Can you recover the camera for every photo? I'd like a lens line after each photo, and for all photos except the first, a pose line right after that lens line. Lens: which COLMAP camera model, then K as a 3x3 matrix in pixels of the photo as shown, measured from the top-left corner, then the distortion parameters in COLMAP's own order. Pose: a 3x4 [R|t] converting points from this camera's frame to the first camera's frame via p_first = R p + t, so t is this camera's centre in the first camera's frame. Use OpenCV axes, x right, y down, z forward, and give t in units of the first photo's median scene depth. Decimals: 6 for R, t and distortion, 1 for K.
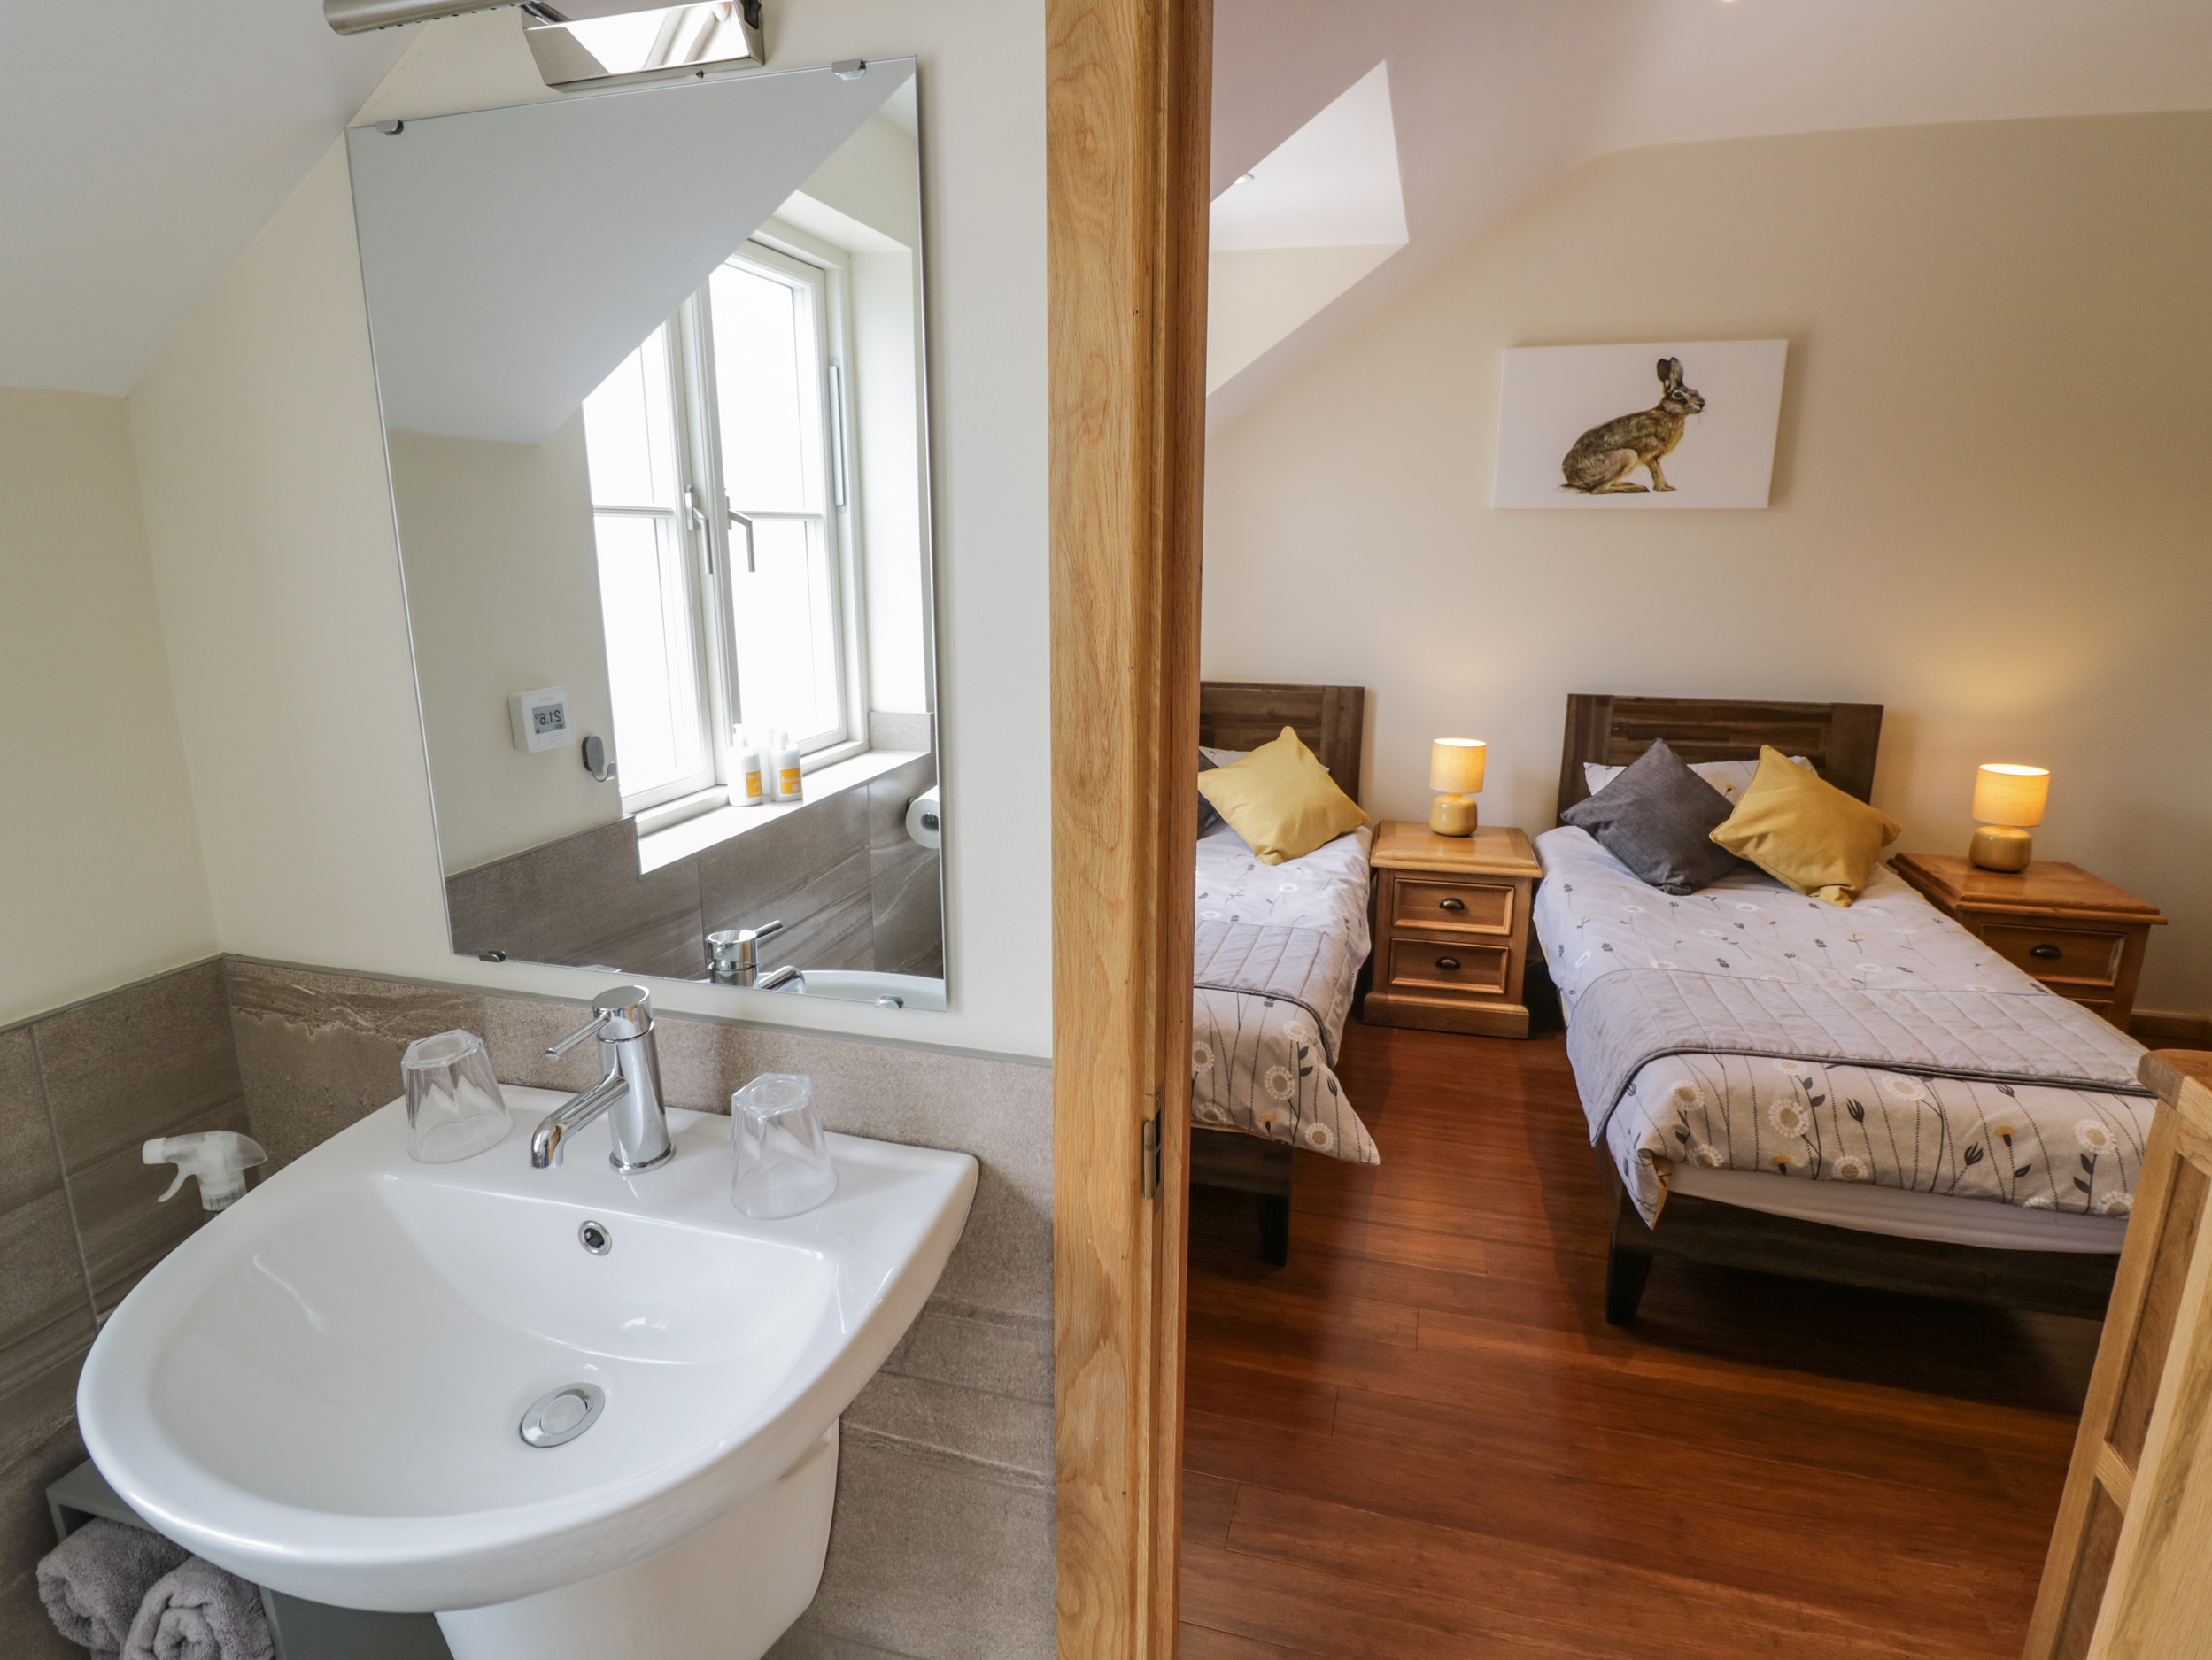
lens RADIAL K [[1162.0, 0, 1117.3], [0, 1162.0, 818.9], [0, 0, 1]] dist [0.000869, -0.014646]
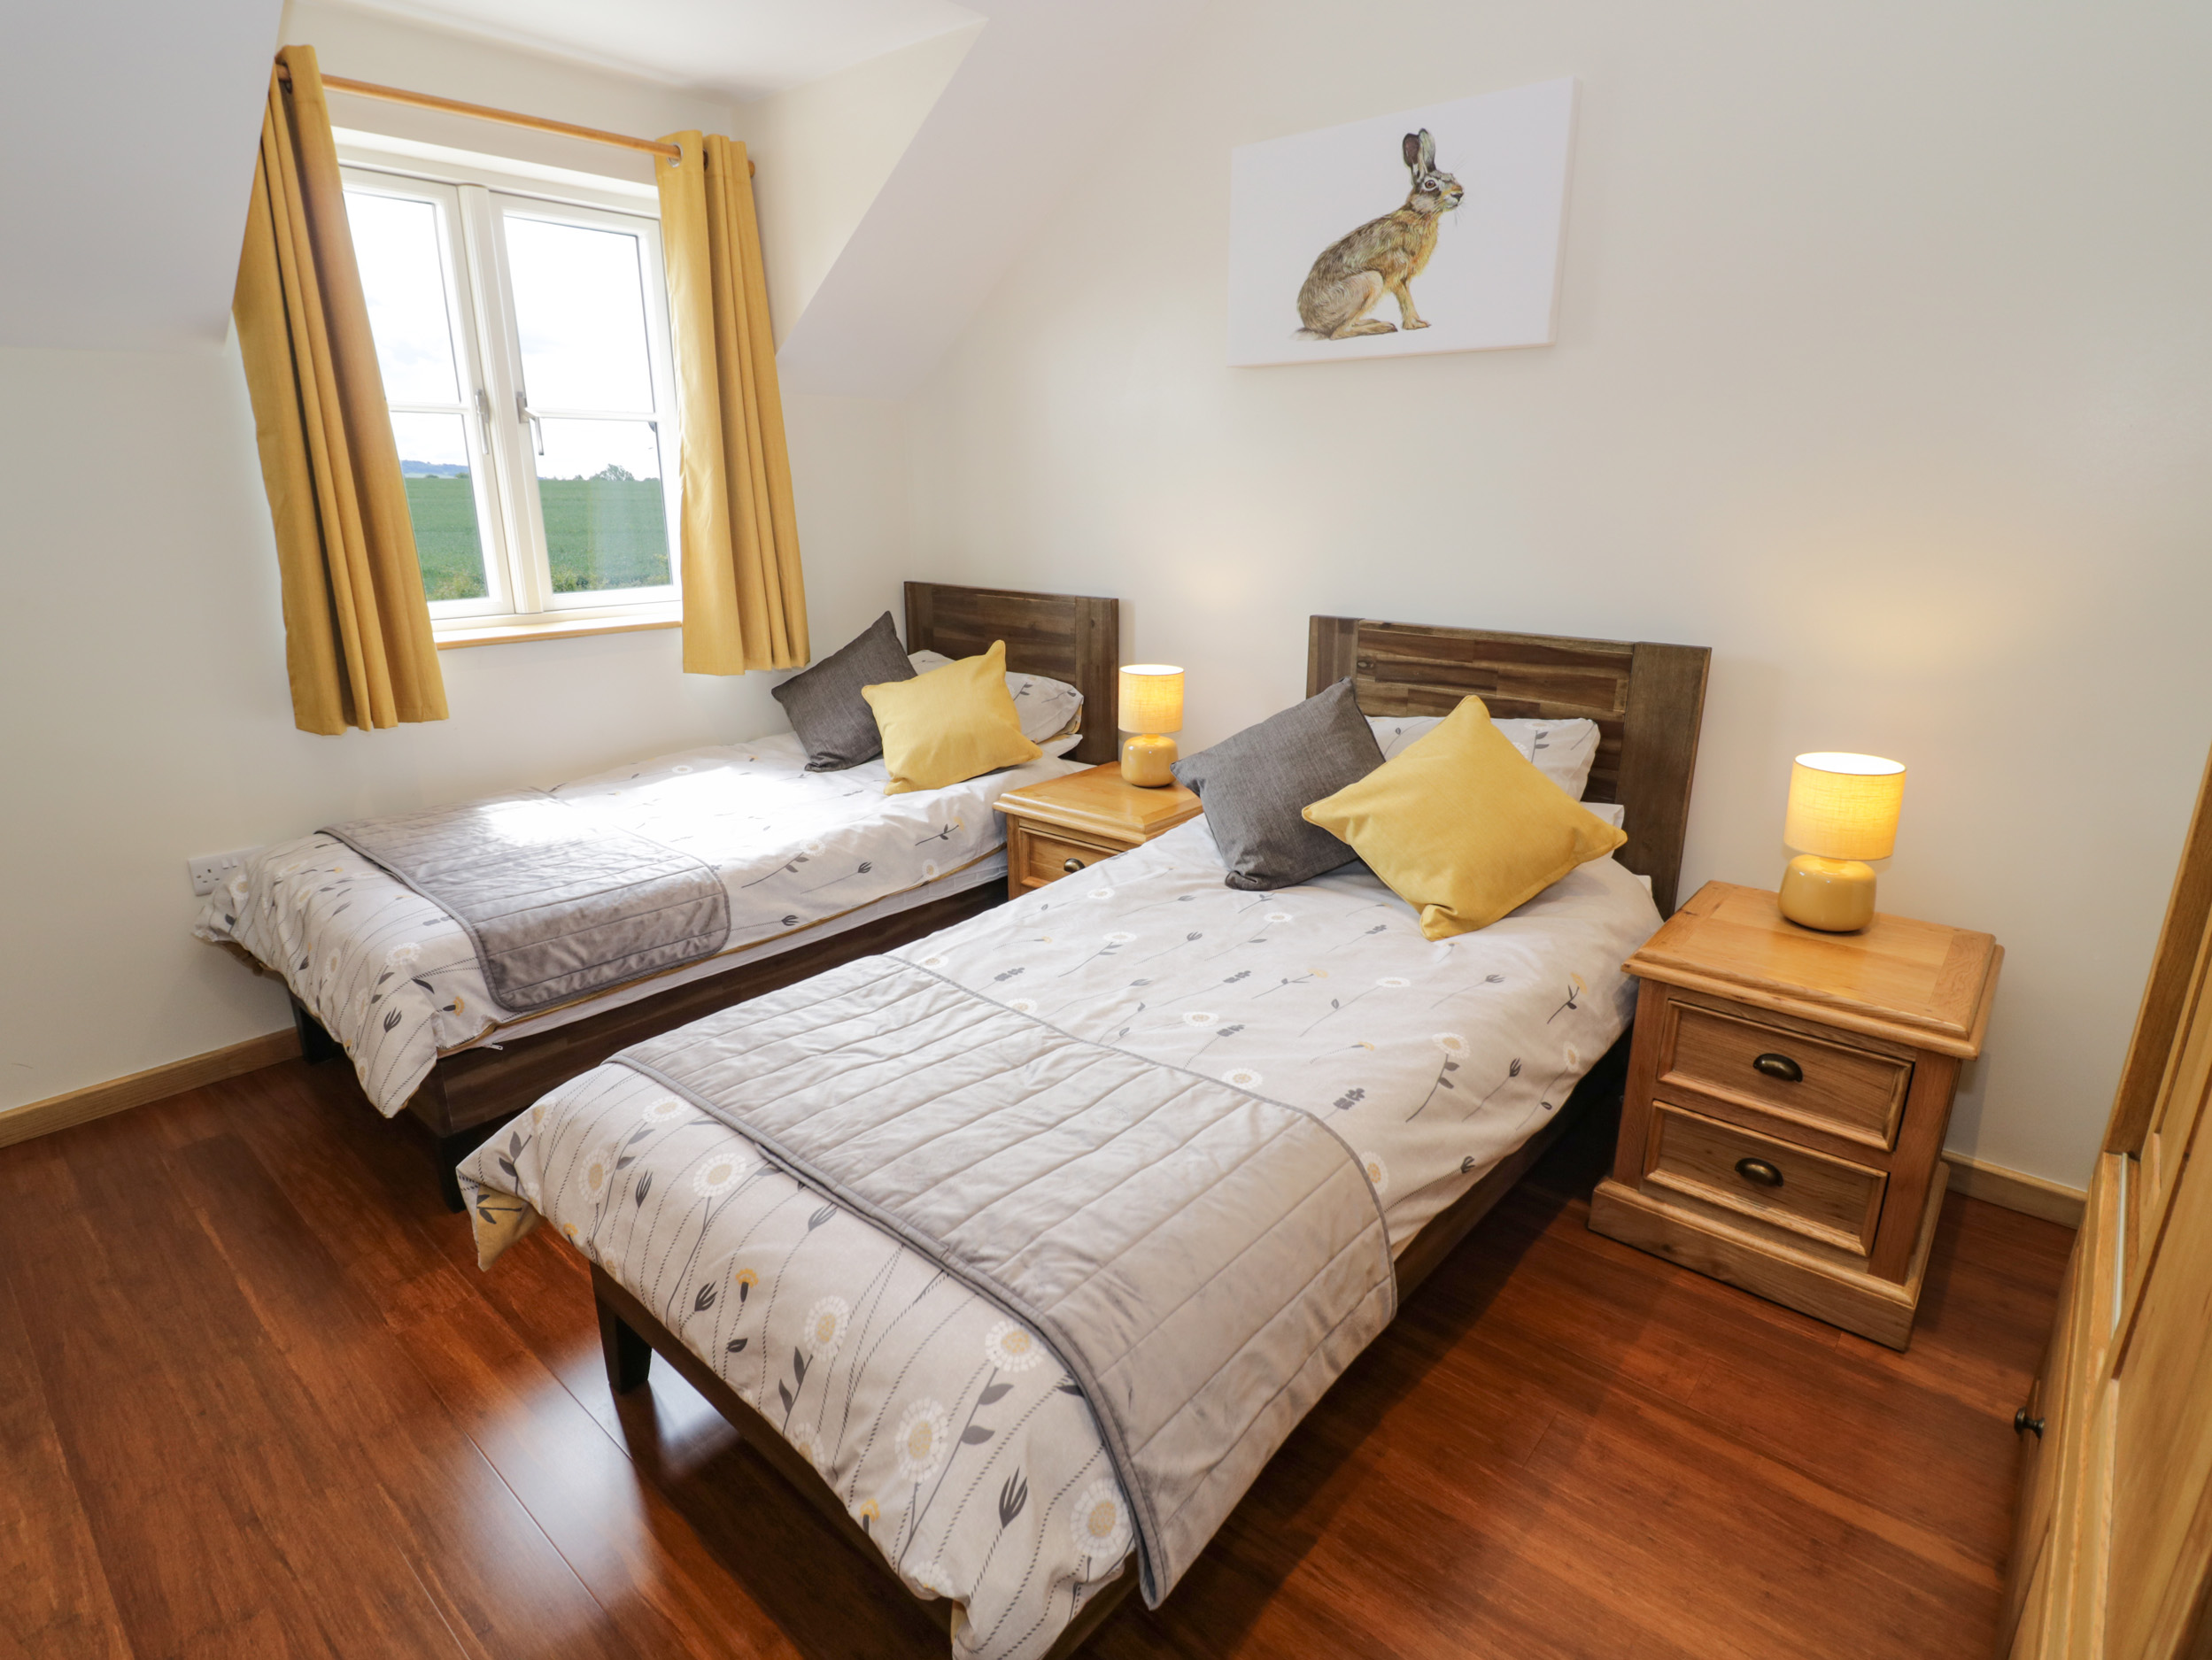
lens RADIAL K [[1148.4, 0, 1113.3], [0, 1148.4, 820.5], [0, 0, 1]] dist [-0.000057, -0.015050]
pose [[0.903602, 0.115146, -0.412608, 0.629940], [-0.090568, 0.992775, 0.078710, -0.023462], [0.418690, -0.033754, 0.907502, 0.280183]]
